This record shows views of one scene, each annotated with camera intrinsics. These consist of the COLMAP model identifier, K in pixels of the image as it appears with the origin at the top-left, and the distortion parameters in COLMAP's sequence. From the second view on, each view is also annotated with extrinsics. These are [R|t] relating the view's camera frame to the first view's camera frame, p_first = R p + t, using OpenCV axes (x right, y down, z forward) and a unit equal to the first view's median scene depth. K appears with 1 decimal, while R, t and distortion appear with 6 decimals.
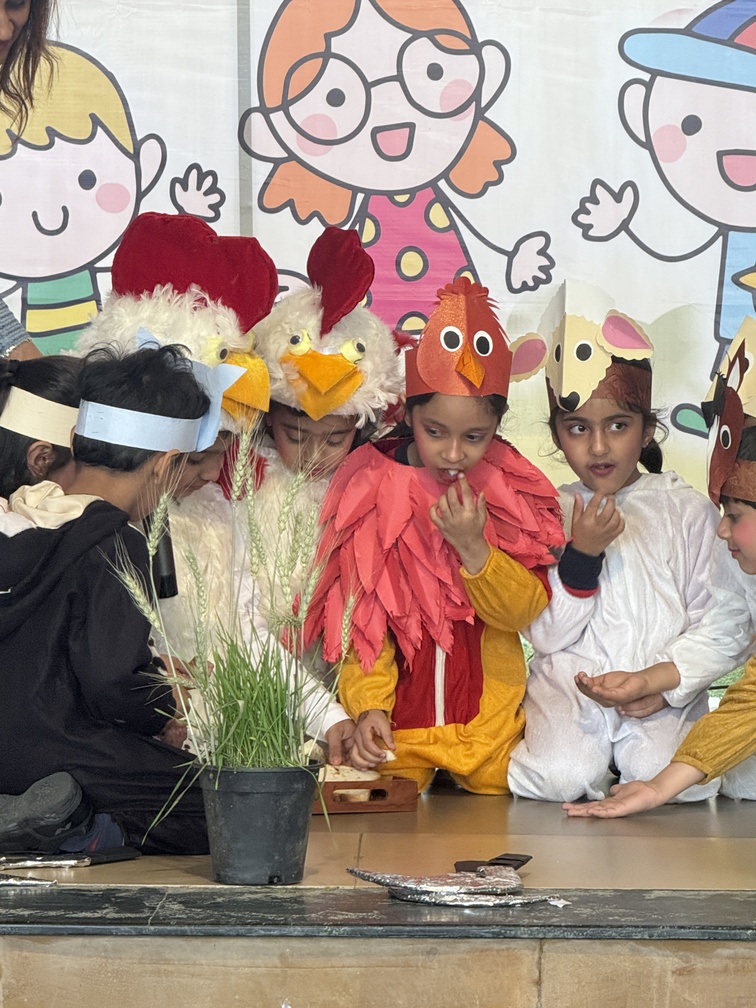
lens RADIAL K [[4502.4, 0, 379.5], [0, 4502.4, 503.5], [0, 0, 1]] dist [0.302570, 0.000000]
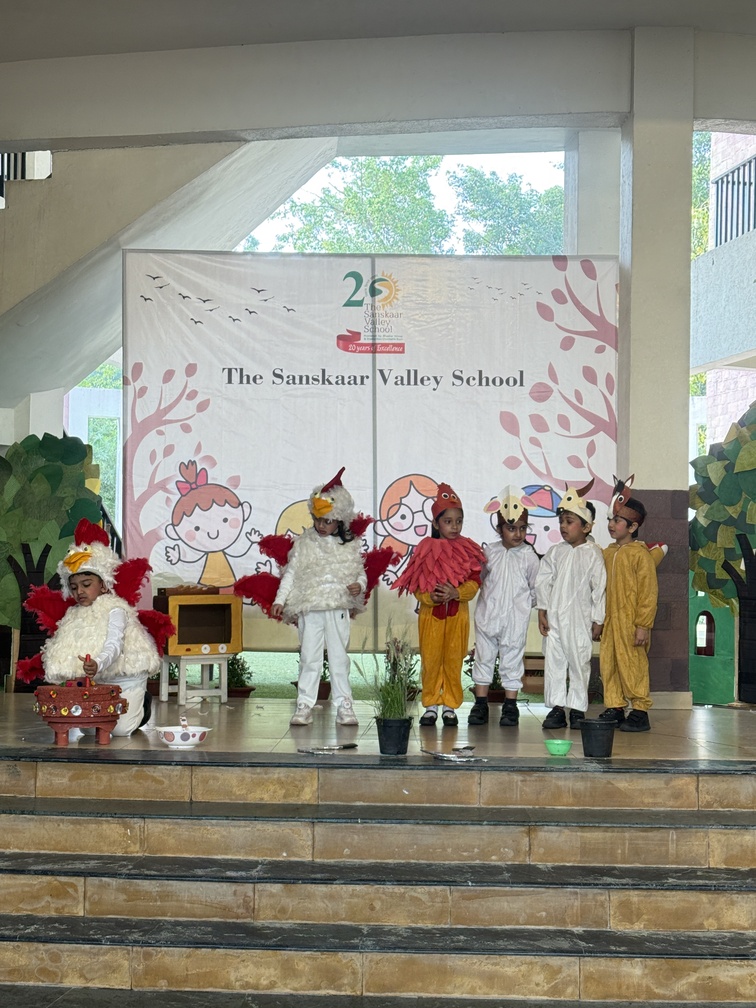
lens RADIAL K [[1516.3, 0, 367.1], [0, 1516.3, 505.8], [0, 0, 1]] dist [0.181283, 0.000000]
pose [[0.999885, 0.005947, -0.013965, -0.032869], [-0.007225, 0.995611, -0.093309, 0.006863], [0.013349, 0.093399, 0.995539, -0.143391]]
